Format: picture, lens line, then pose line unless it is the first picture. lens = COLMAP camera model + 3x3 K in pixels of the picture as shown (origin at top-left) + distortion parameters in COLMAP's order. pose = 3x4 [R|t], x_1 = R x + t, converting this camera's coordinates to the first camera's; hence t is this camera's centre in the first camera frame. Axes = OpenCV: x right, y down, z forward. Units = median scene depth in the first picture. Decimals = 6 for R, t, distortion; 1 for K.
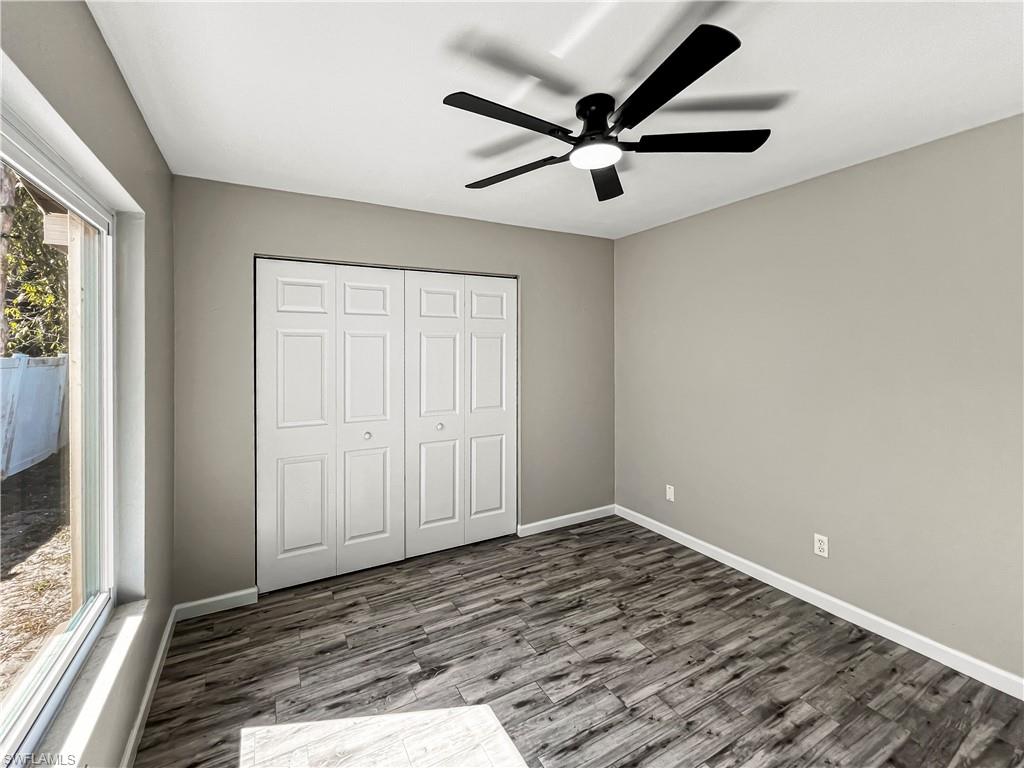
lens RADIAL K [[437.3, 0, 494.2], [0, 437.3, 350.6], [0, 0, 1]] dist [-0.001950, 0.000781]
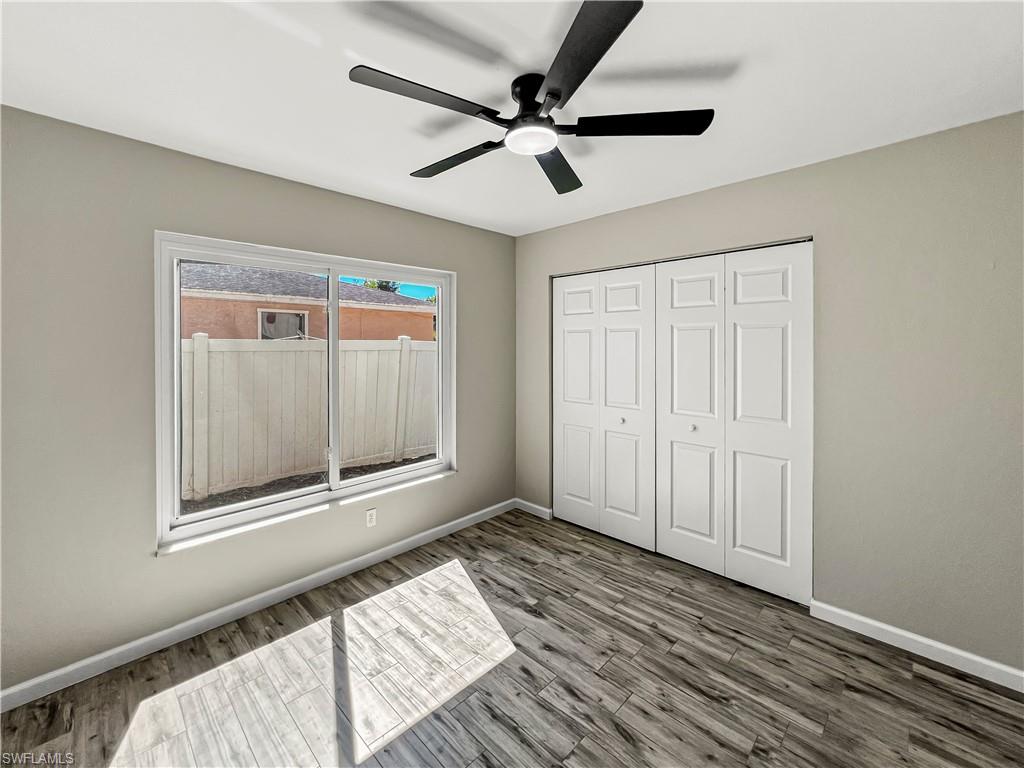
lens RADIAL K [[429.4, 0, 505.9], [0, 429.4, 343.8], [0, 0, 1]] dist [-0.000634, 0.000186]
pose [[0.291758, 0.002754, -0.956488, 0.877263], [-0.003013, 0.999994, 0.001960, -0.002183], [0.956487, 0.002310, 0.291764, 0.529194]]
